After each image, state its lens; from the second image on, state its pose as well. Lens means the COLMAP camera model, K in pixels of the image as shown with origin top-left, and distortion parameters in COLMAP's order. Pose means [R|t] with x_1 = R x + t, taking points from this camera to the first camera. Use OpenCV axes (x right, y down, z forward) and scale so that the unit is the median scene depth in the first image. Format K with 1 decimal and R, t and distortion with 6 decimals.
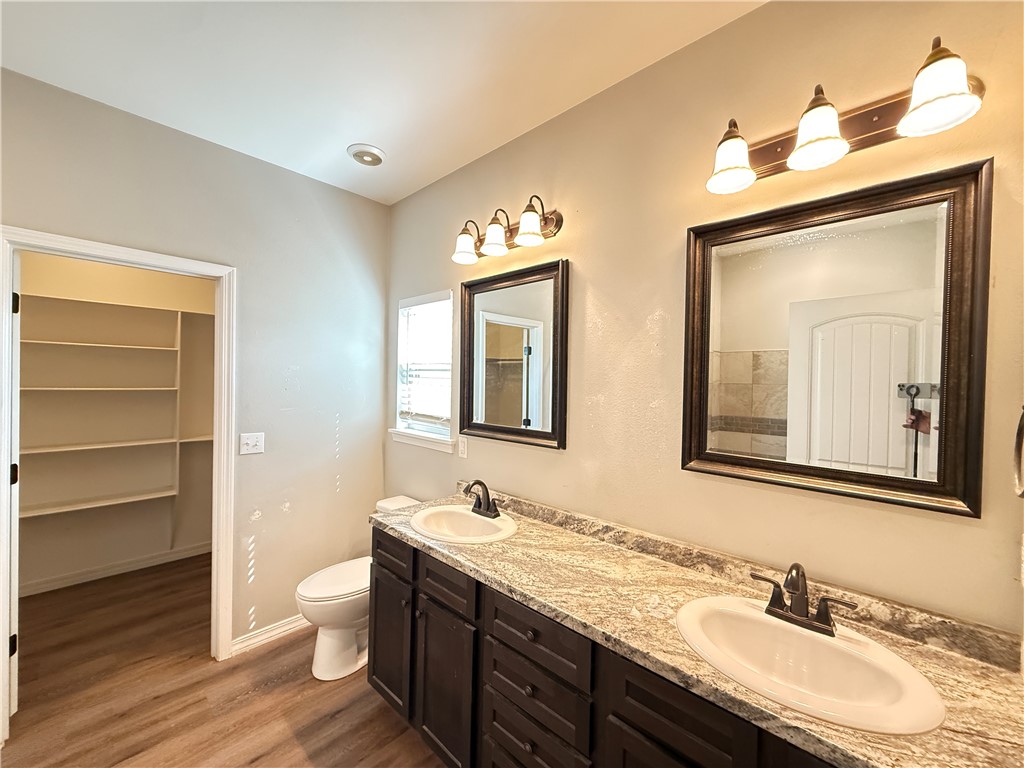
lens RADIAL K [[408.5, 0, 510.2], [0, 408.5, 383.9], [0, 0, 1]] dist [-0.002112, 0.000122]
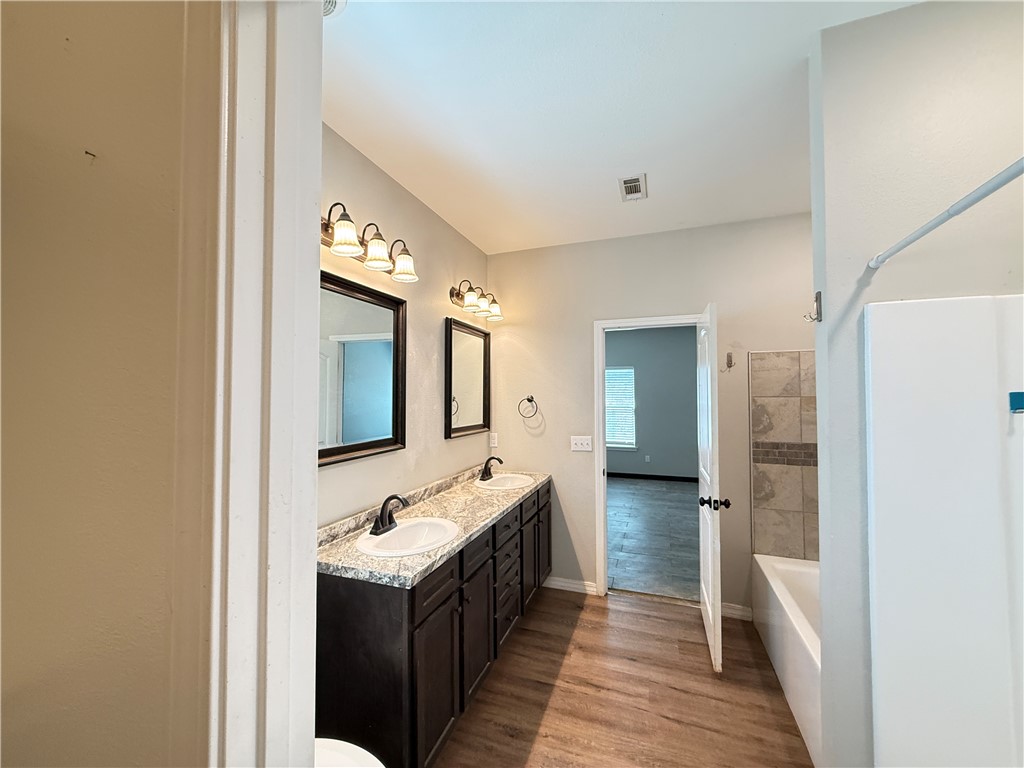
lens RADIAL K [[407.1, 0, 508.8], [0, 407.1, 384.7], [0, 0, 1]] dist [-0.000171, -0.000101]
pose [[-0.395807, 0.006161, 0.918313, -1.172771], [0.002196, 0.999981, -0.005762, -0.031702], [-0.918331, -0.000264, -0.395813, 1.195580]]
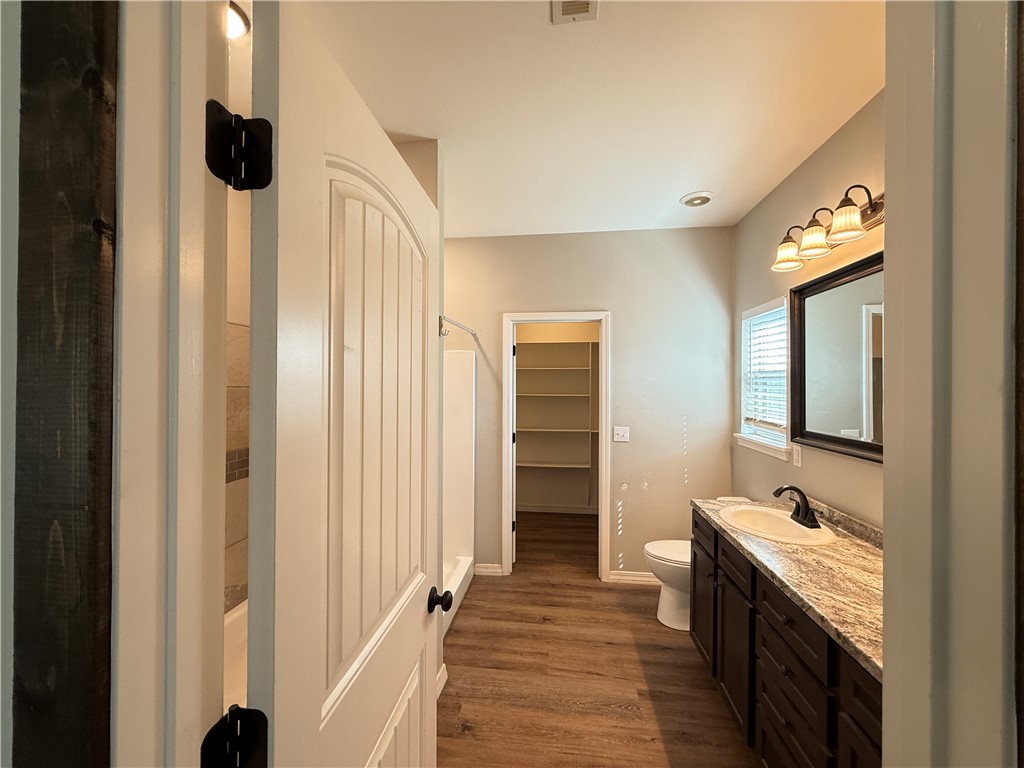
lens RADIAL K [[407.1, 0, 508.8], [0, 407.1, 384.7], [0, 0, 1]] dist [-0.000171, -0.000101]
pose [[0.588694, -0.017172, -0.808173, 0.341517], [0.001322, 0.999793, -0.020280, 0.004940], [0.808355, 0.010871, 0.588595, -0.167891]]
